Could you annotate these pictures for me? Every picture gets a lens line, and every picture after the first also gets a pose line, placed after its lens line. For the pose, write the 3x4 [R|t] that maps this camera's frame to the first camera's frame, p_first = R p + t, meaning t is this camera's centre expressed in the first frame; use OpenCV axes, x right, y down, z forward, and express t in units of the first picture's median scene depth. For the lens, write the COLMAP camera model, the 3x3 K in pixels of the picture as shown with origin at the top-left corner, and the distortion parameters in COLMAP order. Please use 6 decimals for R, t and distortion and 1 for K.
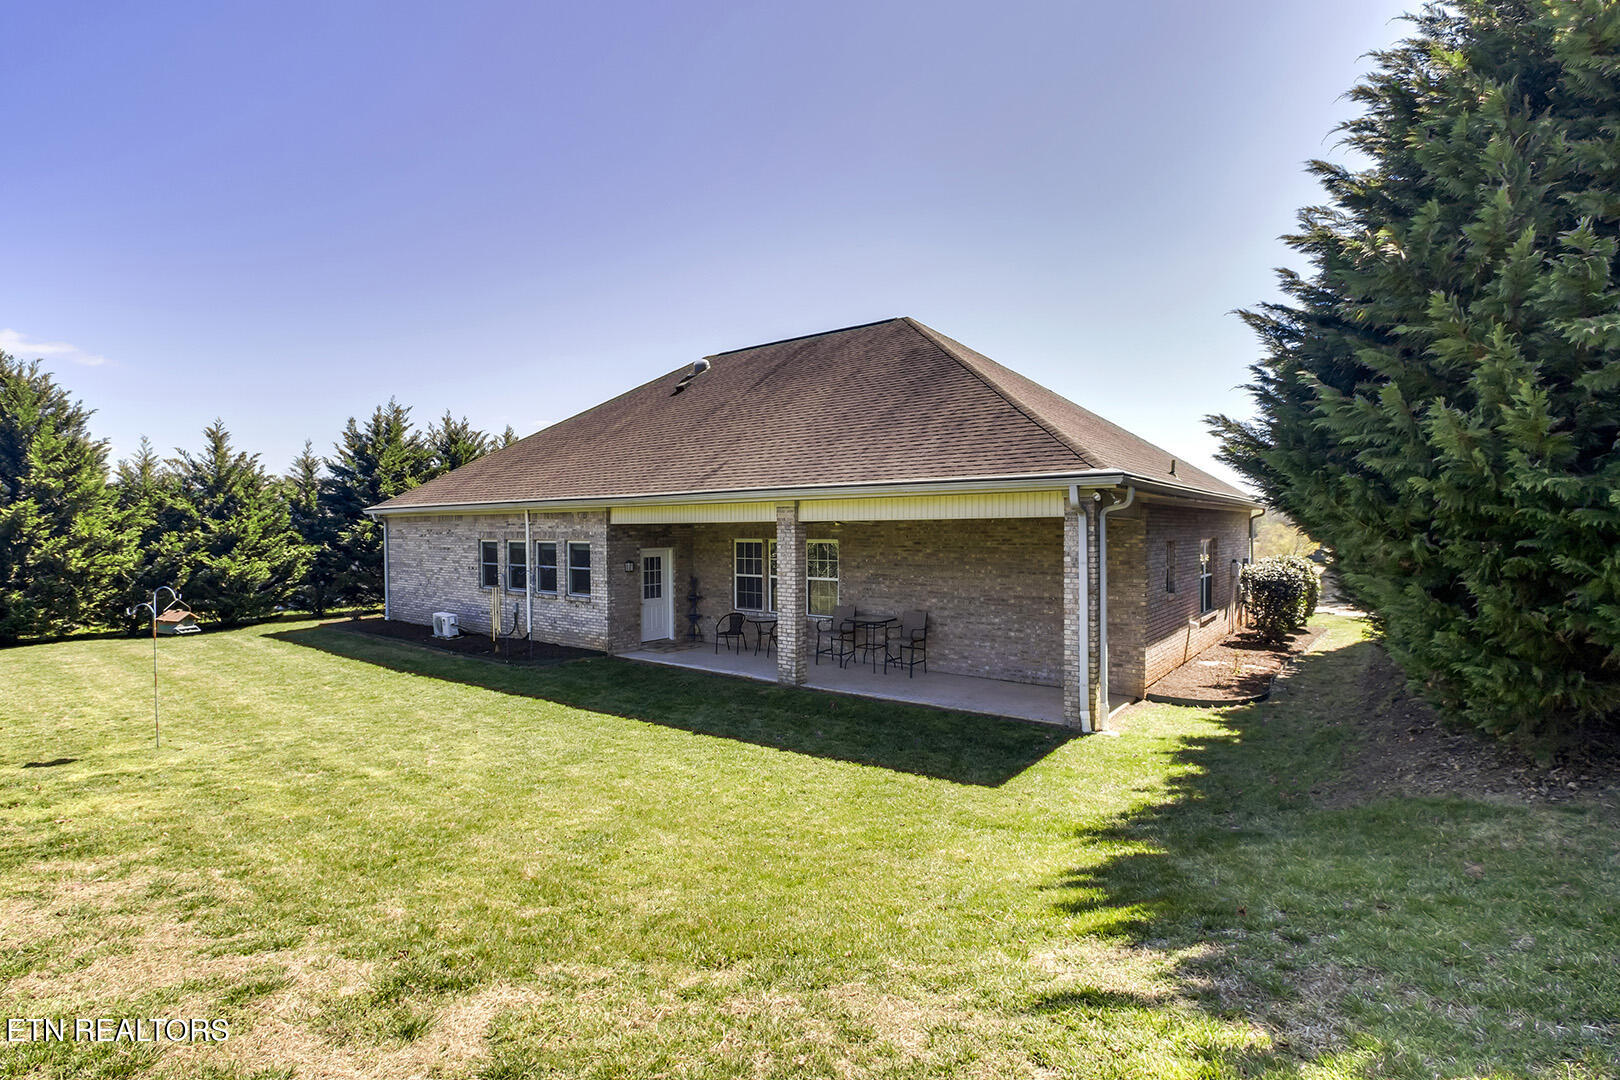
lens RADIAL K [[744.3, 0, 817.1], [0, 744.3, 535.5], [0, 0, 1]] dist [-0.013825, 0.000675]
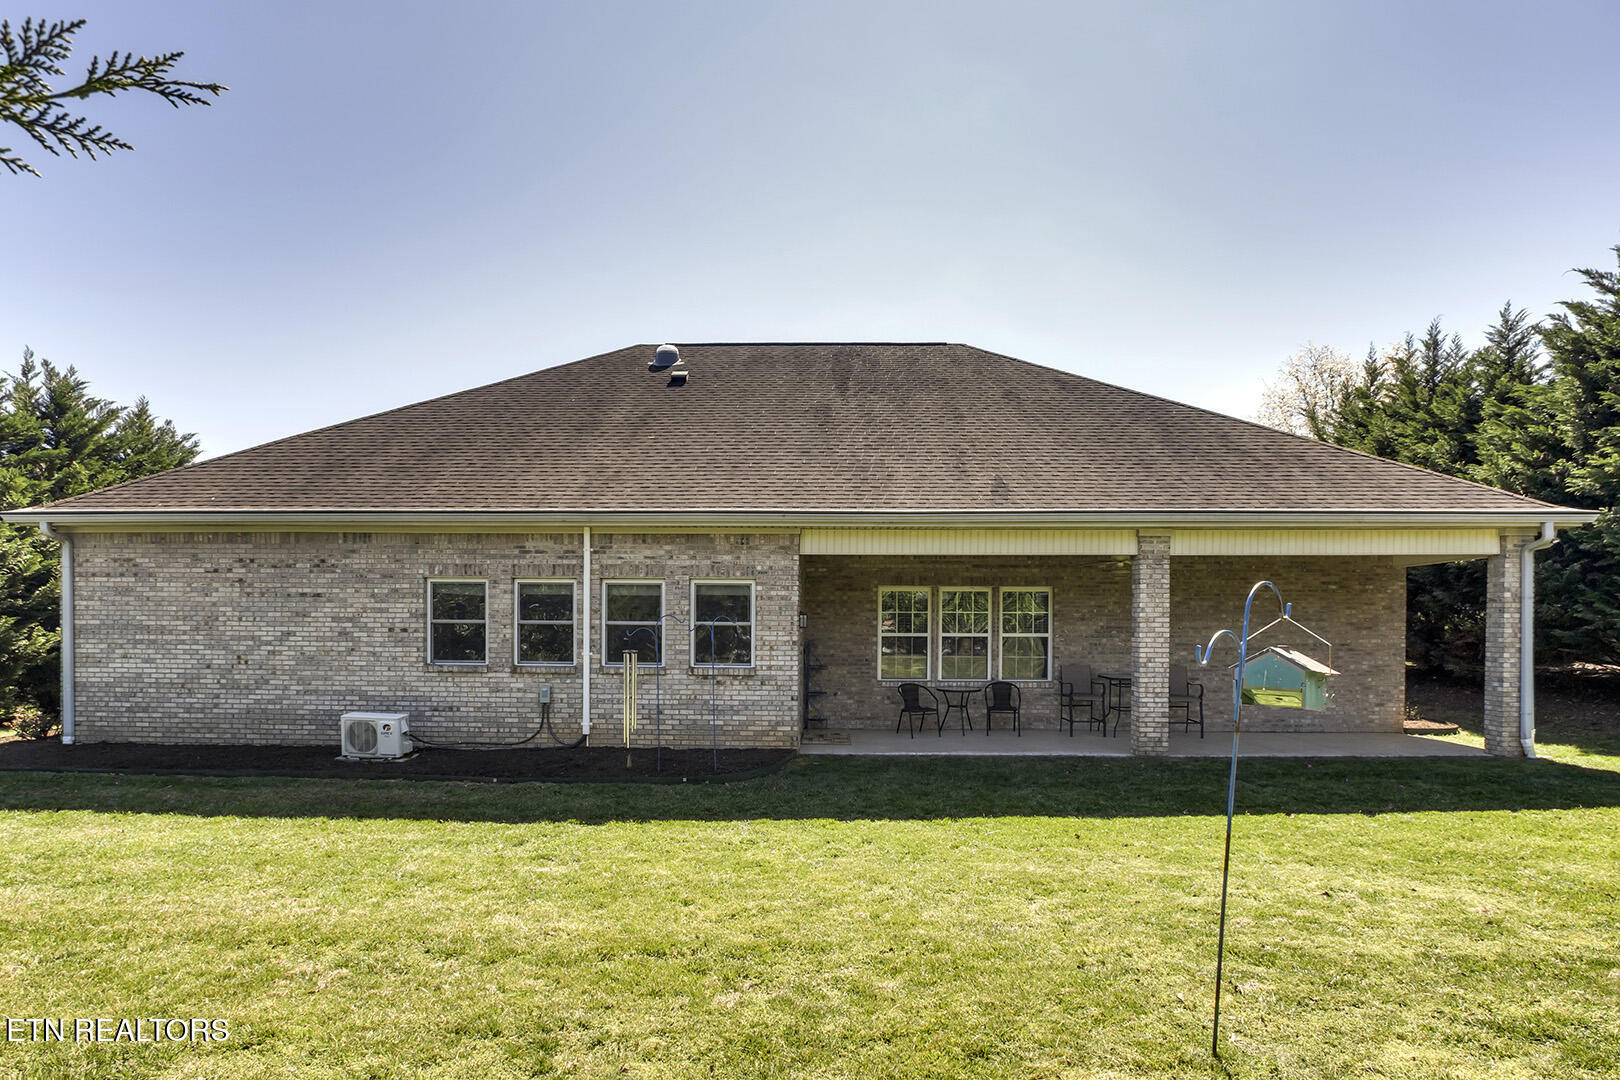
lens RADIAL K [[744.3, 0, 812.6], [0, 744.3, 613.3], [0, 0, 1]] dist [-0.013825, 0.000675]
pose [[0.815335, 0.007924, 0.578935, -0.624041], [-0.004589, 0.999963, -0.007225, 0.039663], [-0.578971, 0.003234, 0.815342, 0.437228]]
